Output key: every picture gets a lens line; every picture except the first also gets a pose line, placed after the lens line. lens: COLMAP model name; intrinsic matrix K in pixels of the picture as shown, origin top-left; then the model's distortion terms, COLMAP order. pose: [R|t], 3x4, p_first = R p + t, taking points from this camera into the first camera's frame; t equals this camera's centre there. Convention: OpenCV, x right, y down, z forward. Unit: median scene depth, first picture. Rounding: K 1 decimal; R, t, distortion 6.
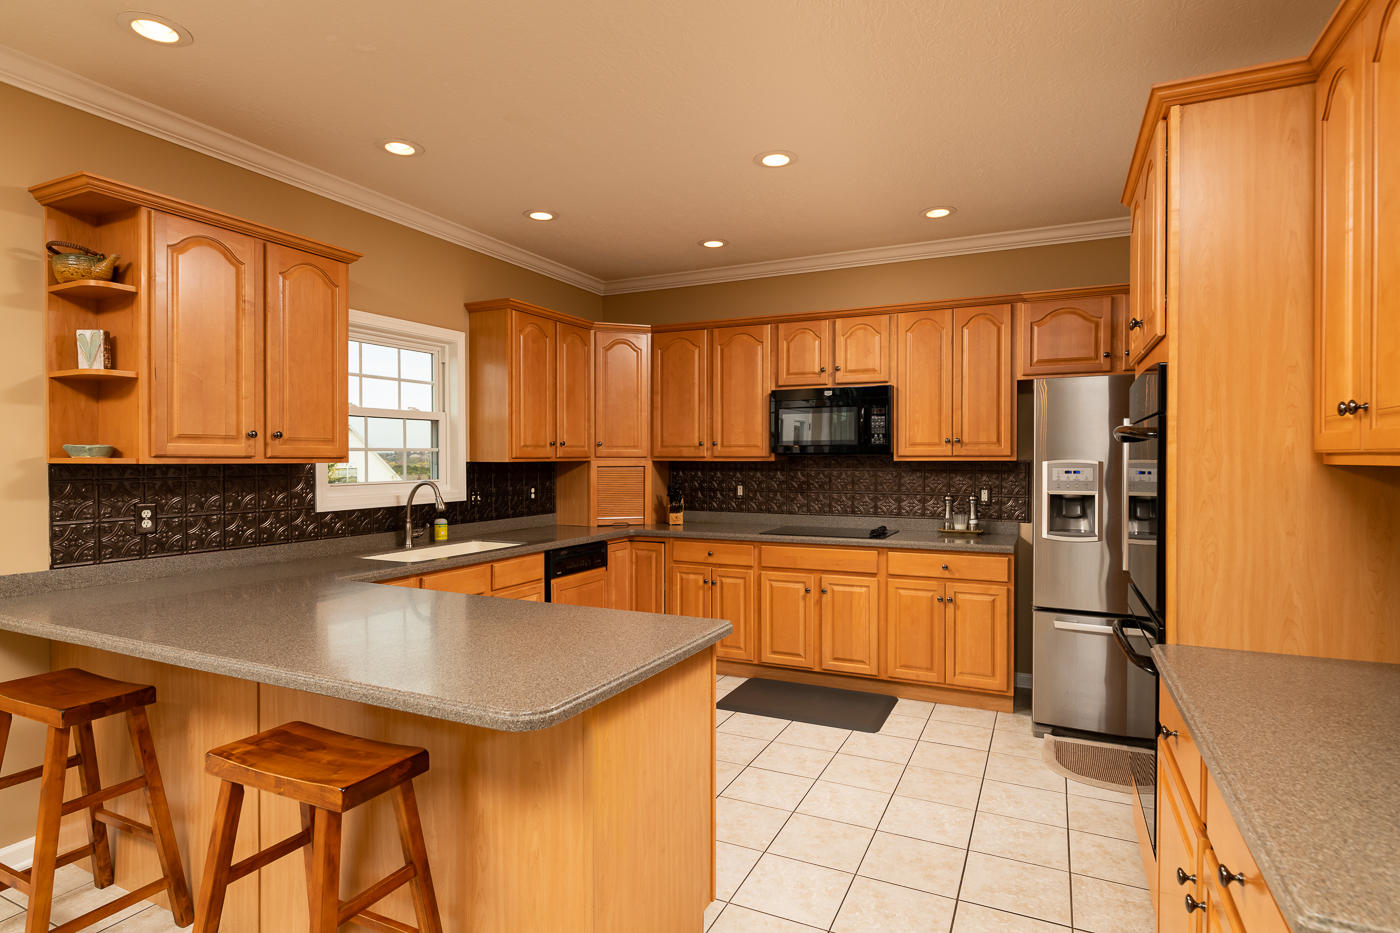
lens RADIAL K [[745.5, 0, 700.3], [0, 745.5, 462.3], [0, 0, 1]] dist [-0.004055, -0.000889]
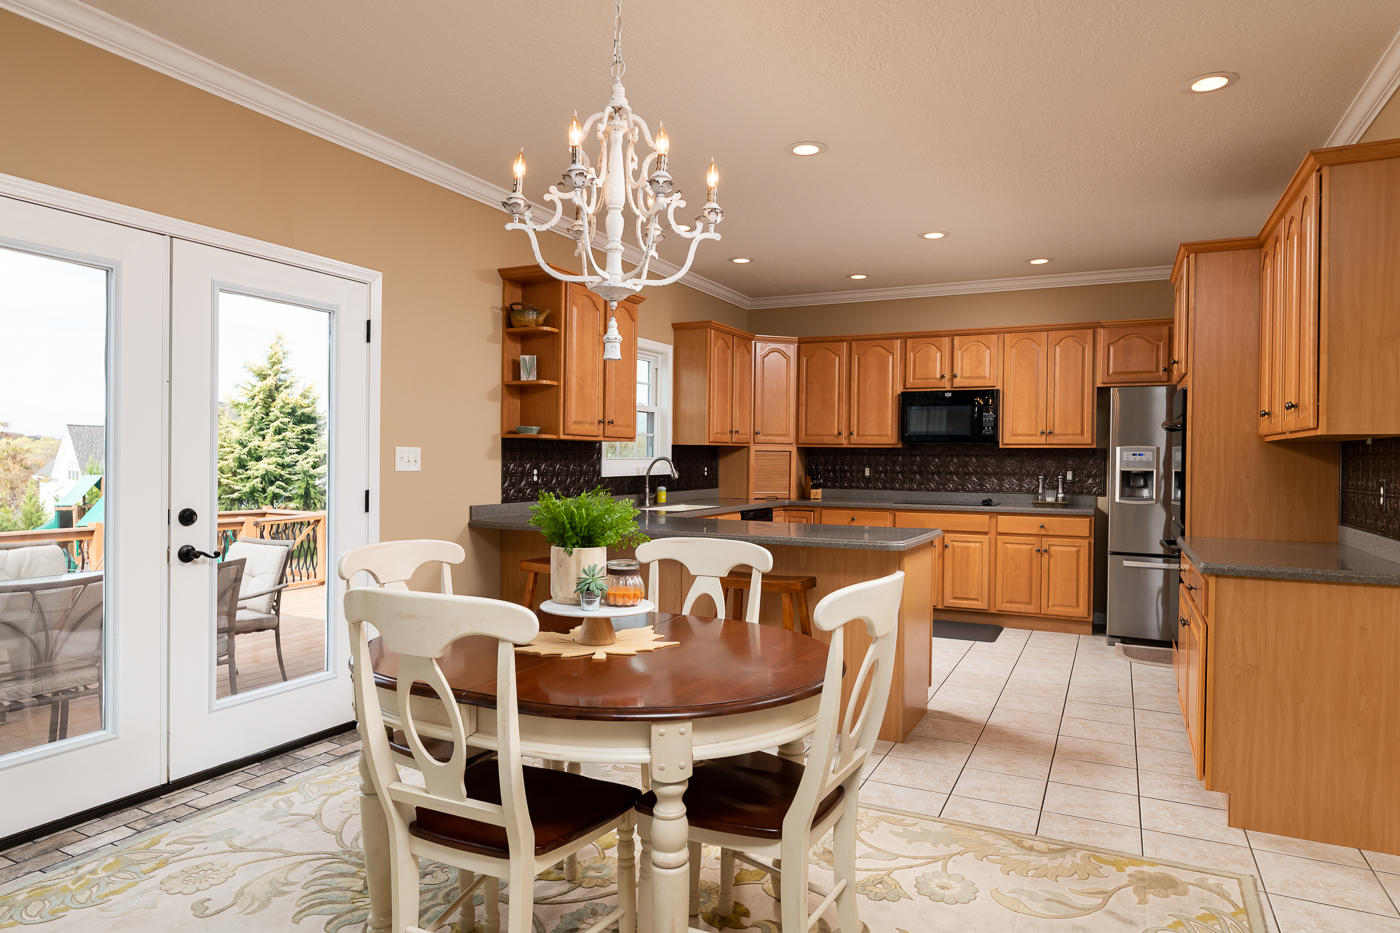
lens RADIAL K [[864.5, 0, 705.8], [0, 864.5, 461.4], [0, 0, 1]] dist [0.008082, 0.001506]
pose [[0.999929, 0.010736, -0.005165, -0.254201], [-0.010734, 0.999942, 0.000287, 0.028533], [0.005167, -0.000232, 0.999987, -0.529564]]
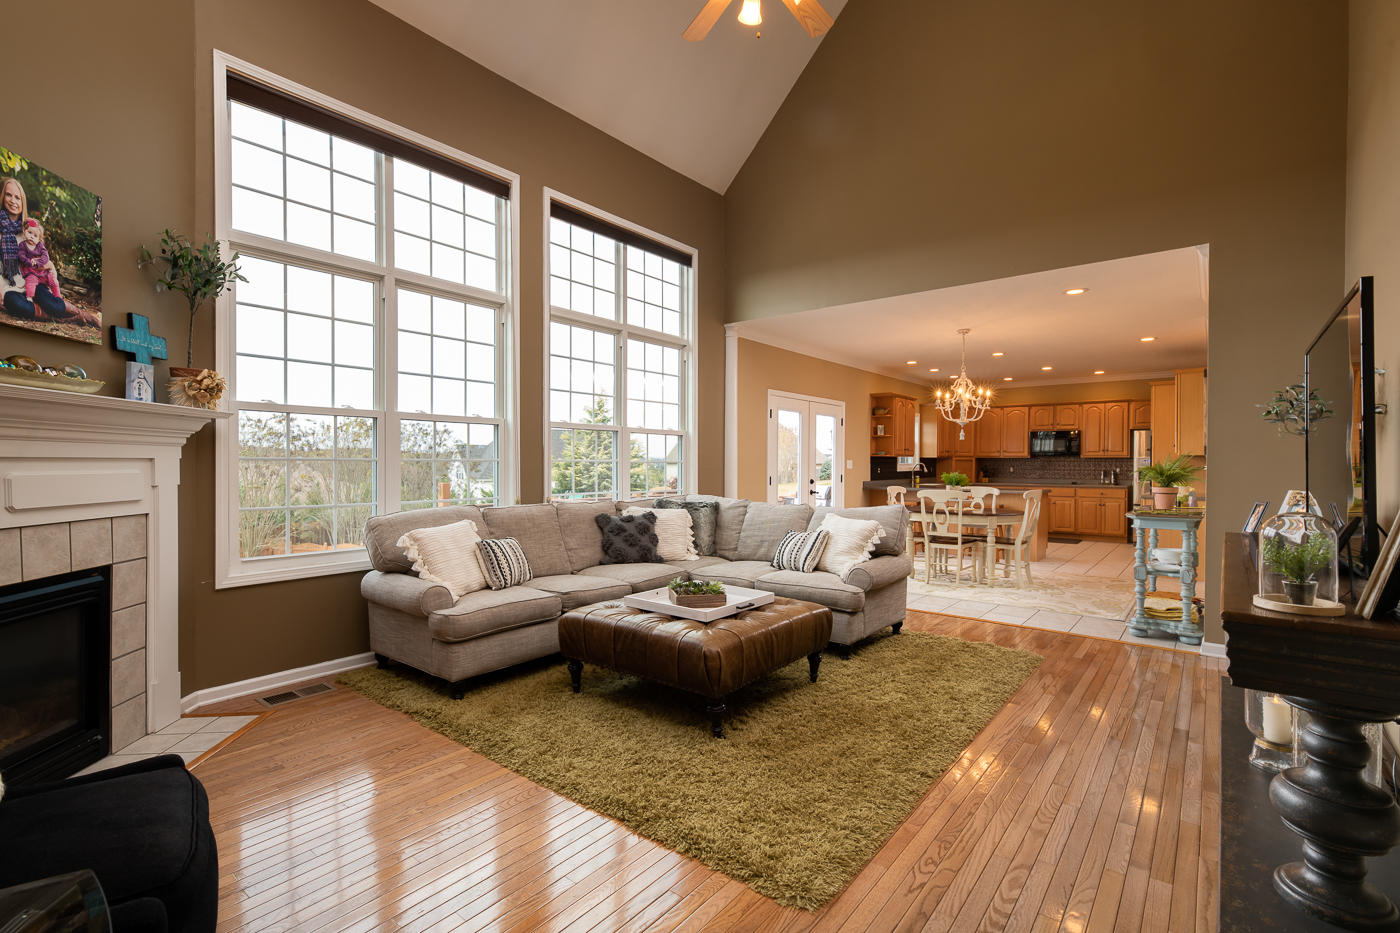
lens RADIAL K [[644.2, 0, 693.6], [0, 644.2, 466.6], [0, 0, 1]] dist [0.003134, -0.000552]
pose [[0.970835, 0.006161, -0.239668, -0.588113], [-0.005473, 0.999979, 0.003537, 0.032380], [0.239685, -0.002122, 0.970848, -1.746841]]
